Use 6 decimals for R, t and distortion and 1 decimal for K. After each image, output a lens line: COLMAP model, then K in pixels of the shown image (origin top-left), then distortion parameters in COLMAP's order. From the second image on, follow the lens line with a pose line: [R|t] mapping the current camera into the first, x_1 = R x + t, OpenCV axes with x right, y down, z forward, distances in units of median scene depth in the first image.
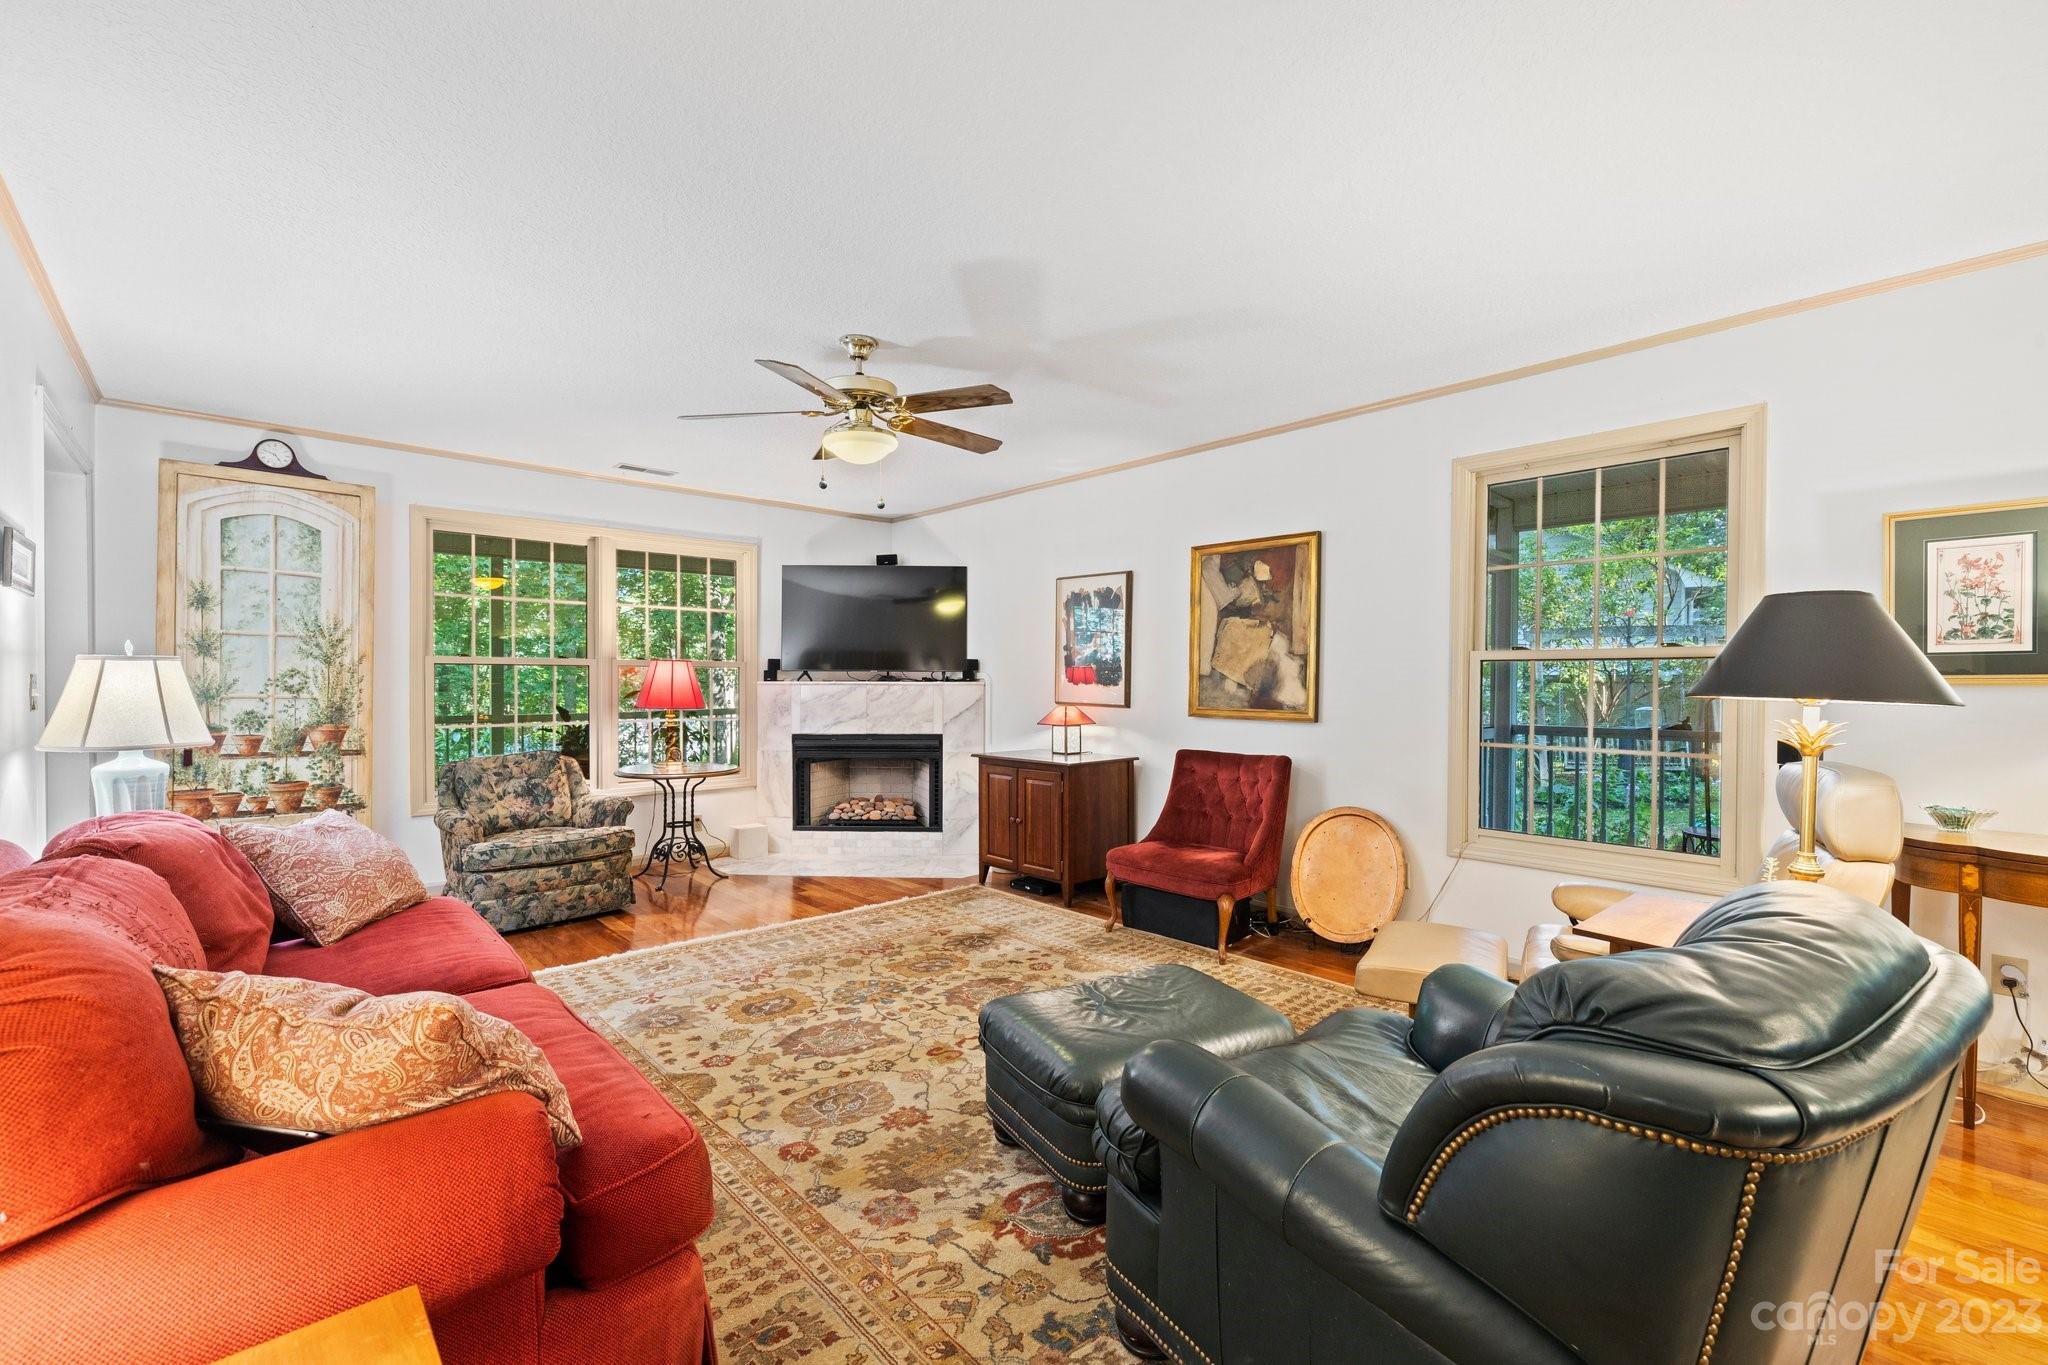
lens RADIAL K [[867.7, 0, 1023.3], [0, 867.7, 685.8], [0, 0, 1]] dist [0.008998, -0.000051]
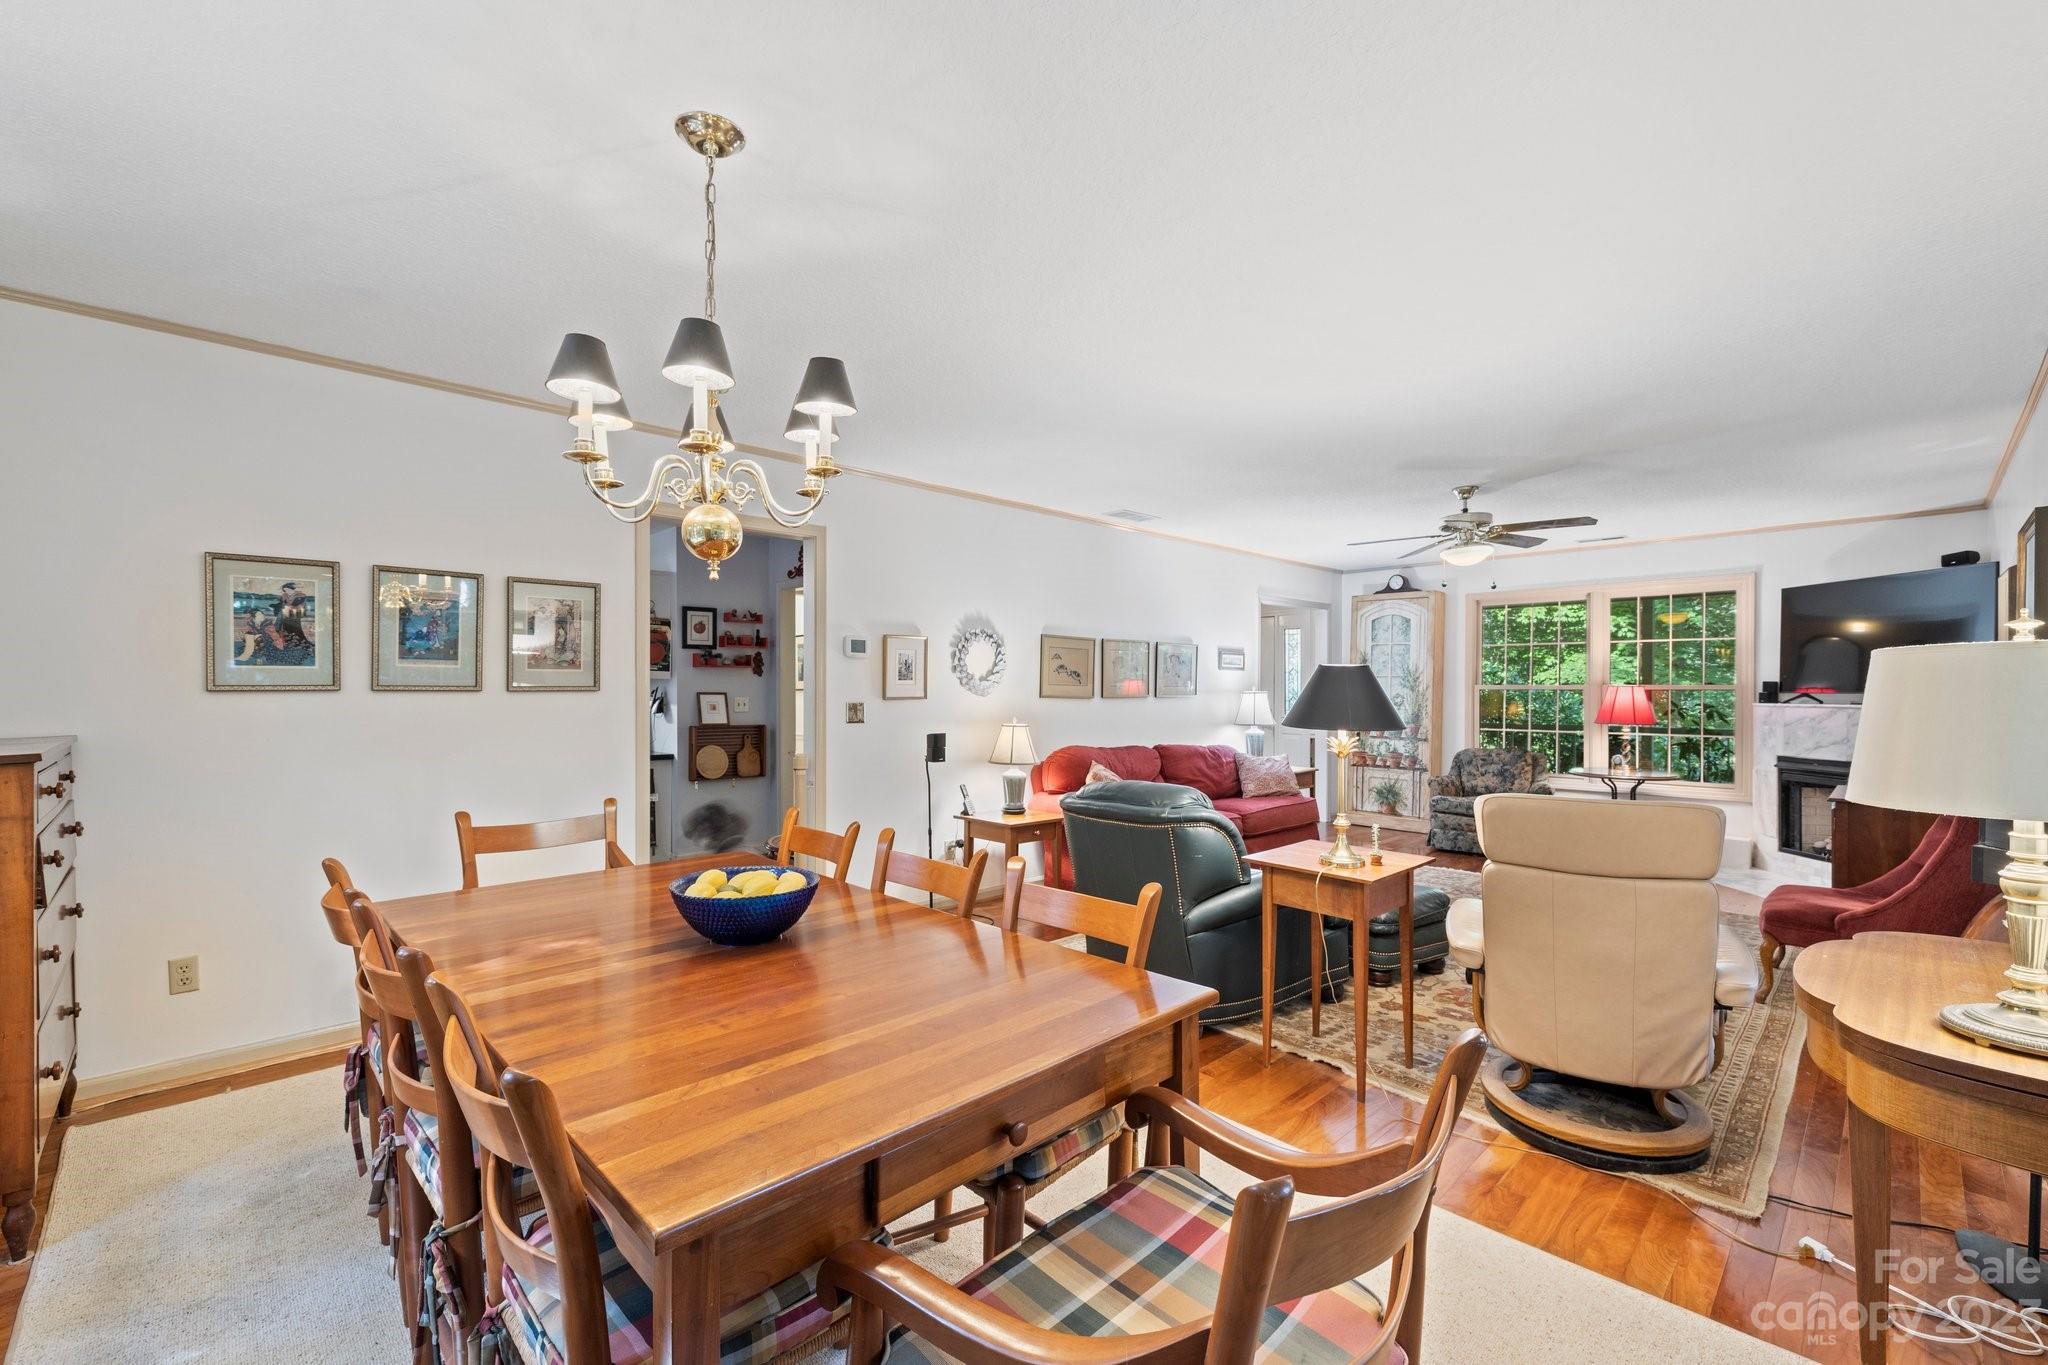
lens RADIAL K [[867.7, 0, 1043.4], [0, 867.7, 685.2], [0, 0, 1]] dist [0.008998, -0.000051]
pose [[0.047397, -0.005558, -0.998861, 1.043576], [-0.007105, 0.999957, -0.005901, -0.021672], [0.998851, 0.007377, 0.047355, 0.135025]]
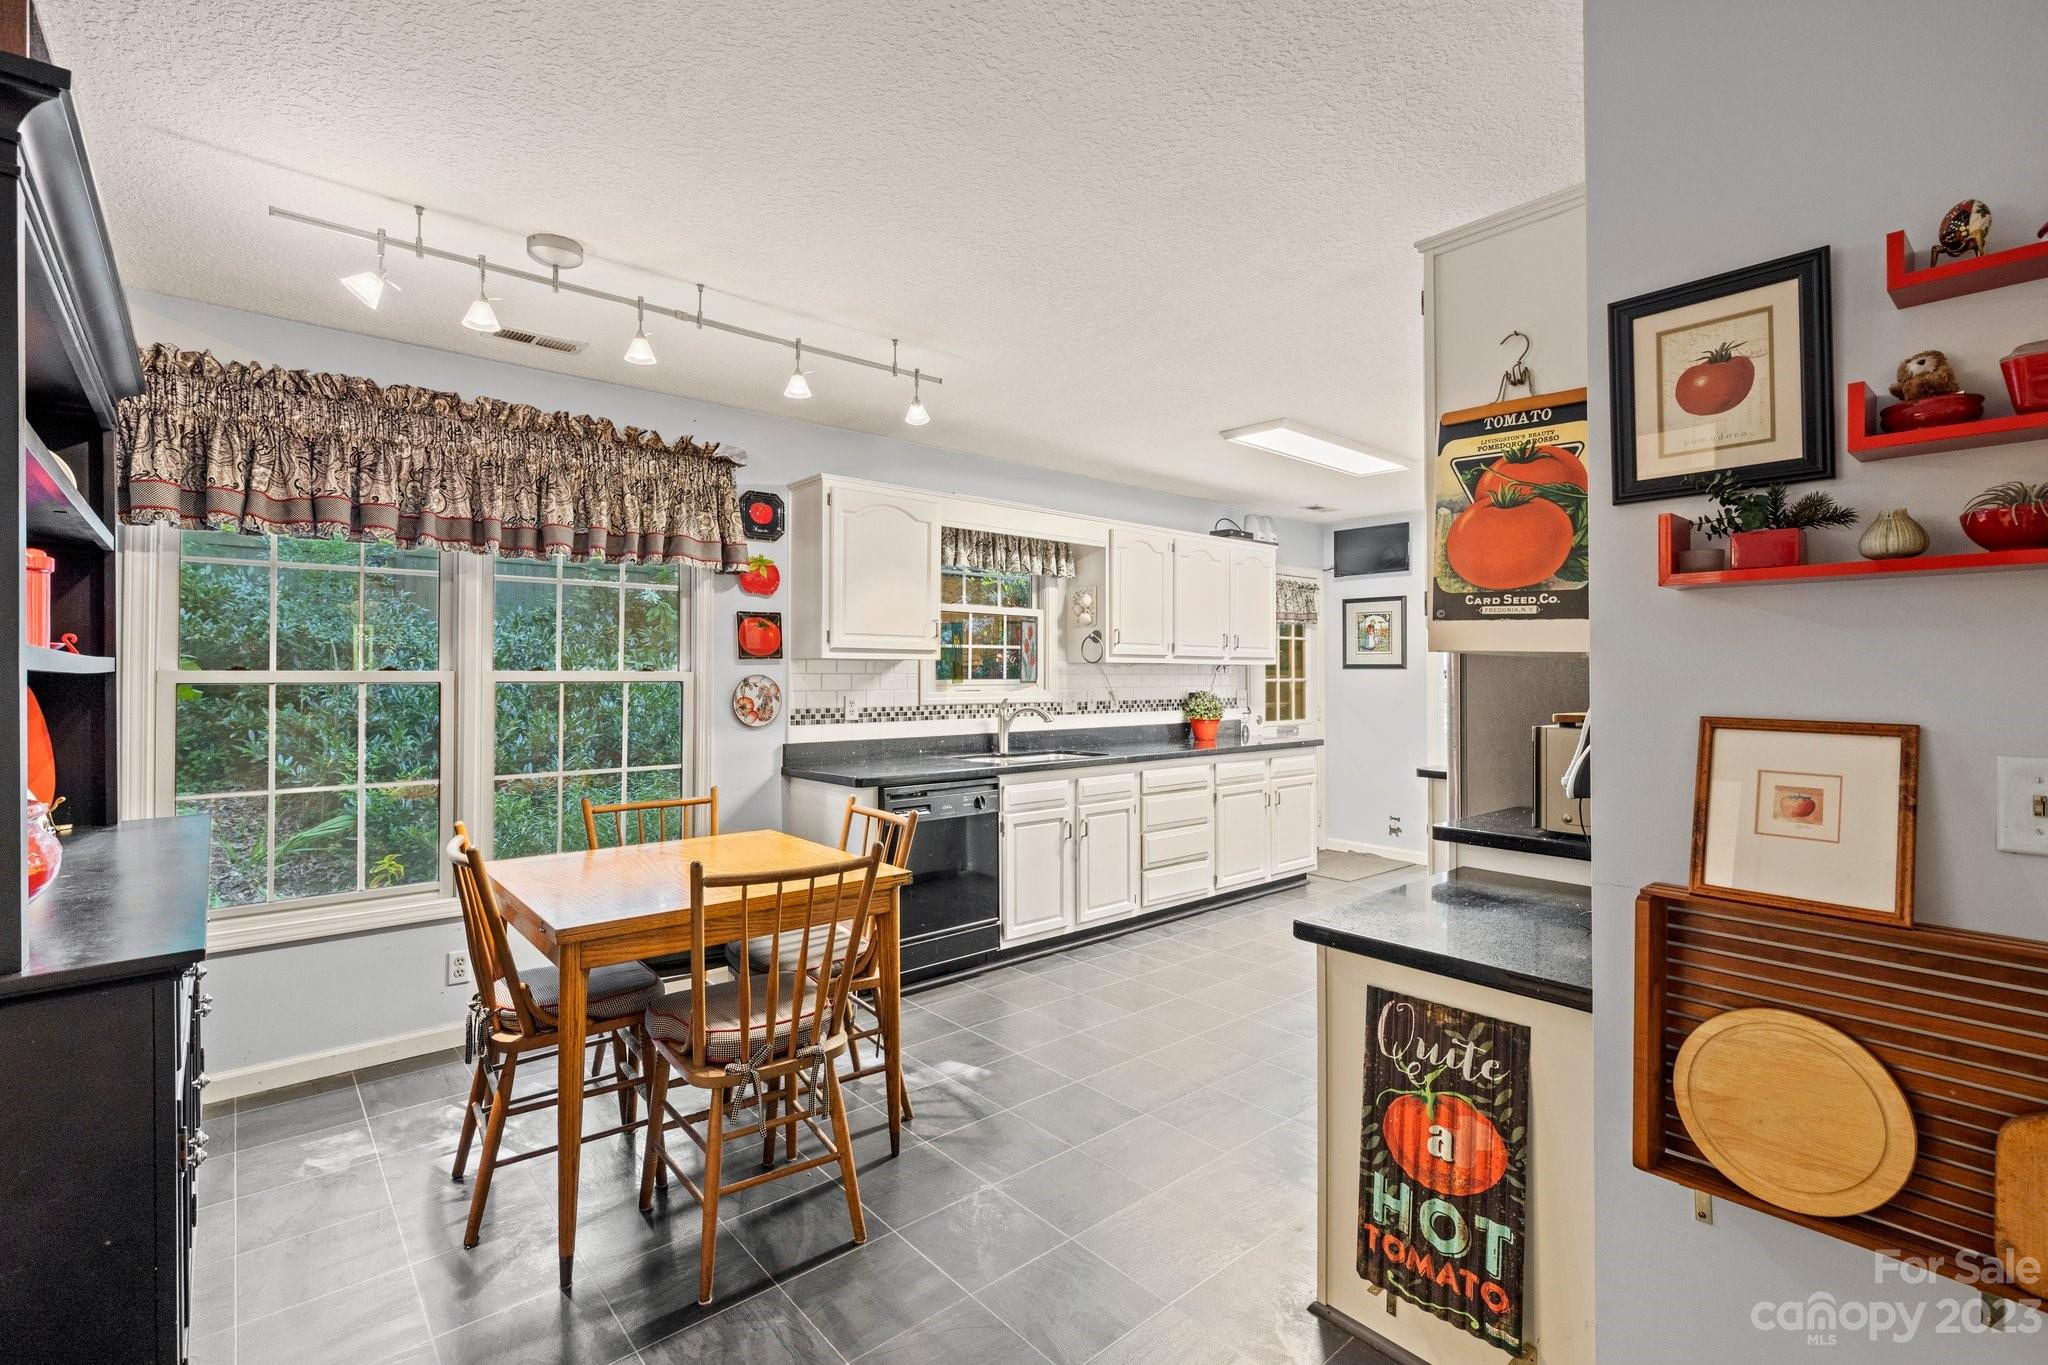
lens RADIAL K [[921.8, 0, 1015.8], [0, 921.8, 666.5], [0, 0, 1]] dist [-0.000190, 0.000497]
pose [[-0.999547, -0.002638, 0.029978, -0.274816], [-0.002686, 0.999995, -0.001551, -0.030011], [-0.029974, -0.001631, -0.999549, -0.074742]]
